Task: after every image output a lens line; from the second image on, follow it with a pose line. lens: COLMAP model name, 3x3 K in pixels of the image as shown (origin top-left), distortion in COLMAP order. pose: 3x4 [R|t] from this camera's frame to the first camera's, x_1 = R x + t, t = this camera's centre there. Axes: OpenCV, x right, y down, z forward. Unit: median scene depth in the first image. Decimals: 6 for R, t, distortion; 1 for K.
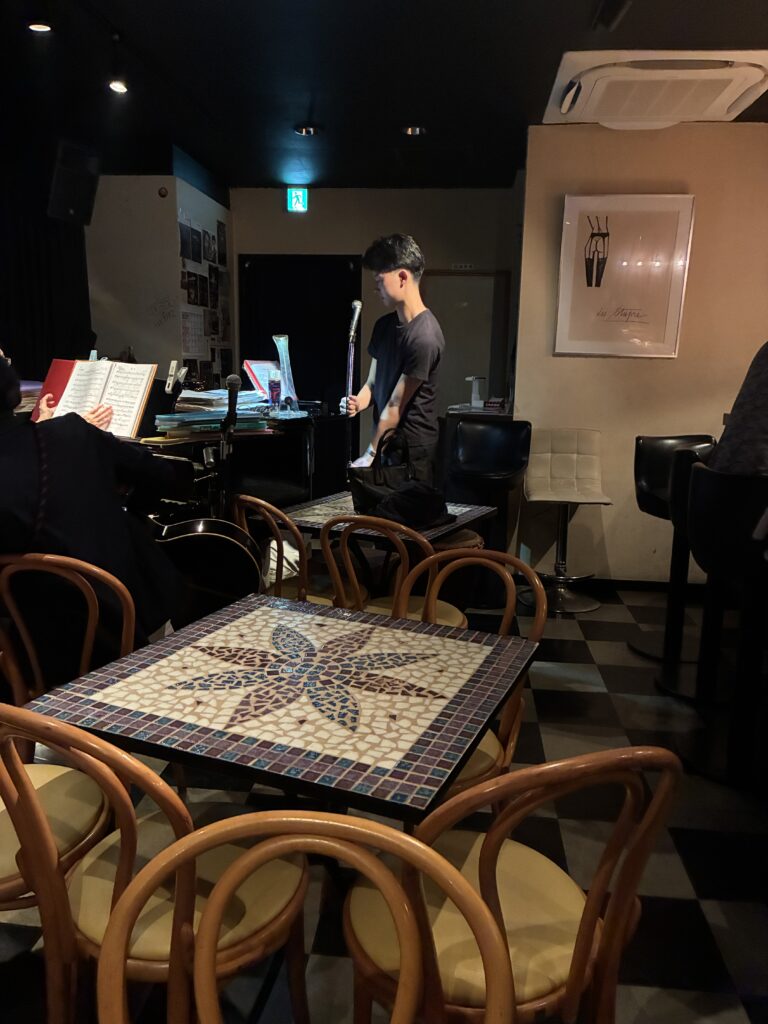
lens RADIAL K [[769.4, 0, 384.5], [0, 769.4, 513.7], [0, 0, 1]] dist [0.007001, -0.006582]
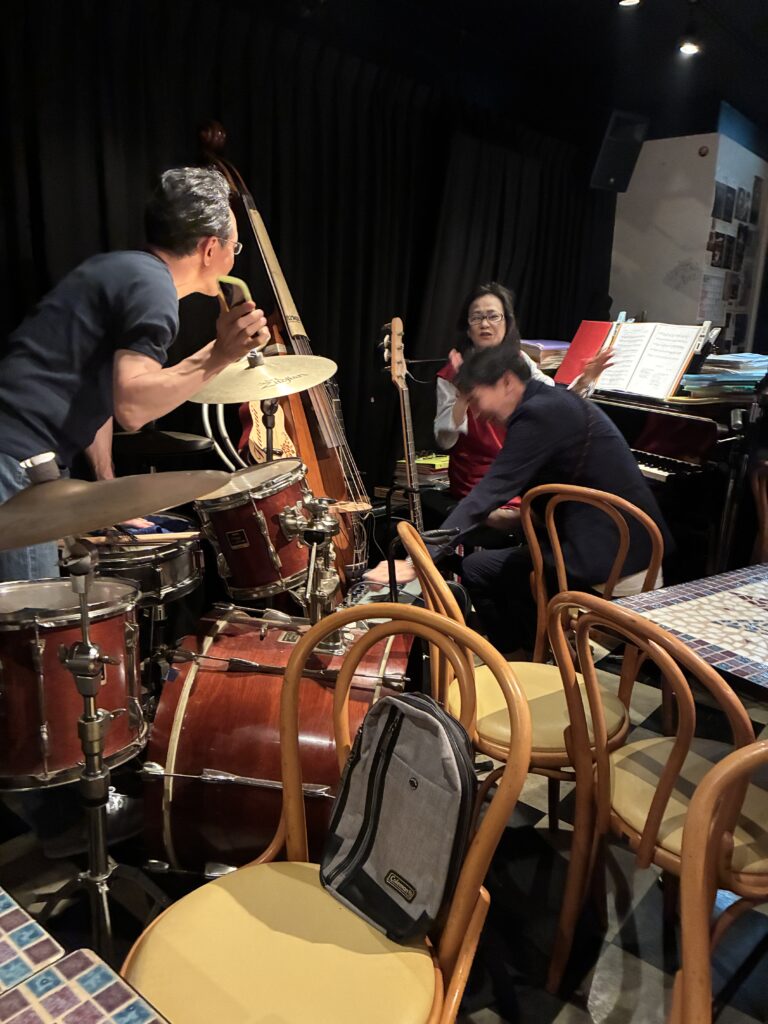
lens RADIAL K [[769.4, 0, 382.6], [0, 769.4, 507.8], [0, 0, 1]] dist [0.007001, -0.006582]
pose [[0.826591, 0.137959, -0.545633, -0.087133], [-0.121937, 0.990362, 0.065681, 0.049341], [0.549435, 0.012242, 0.835446, -0.107083]]
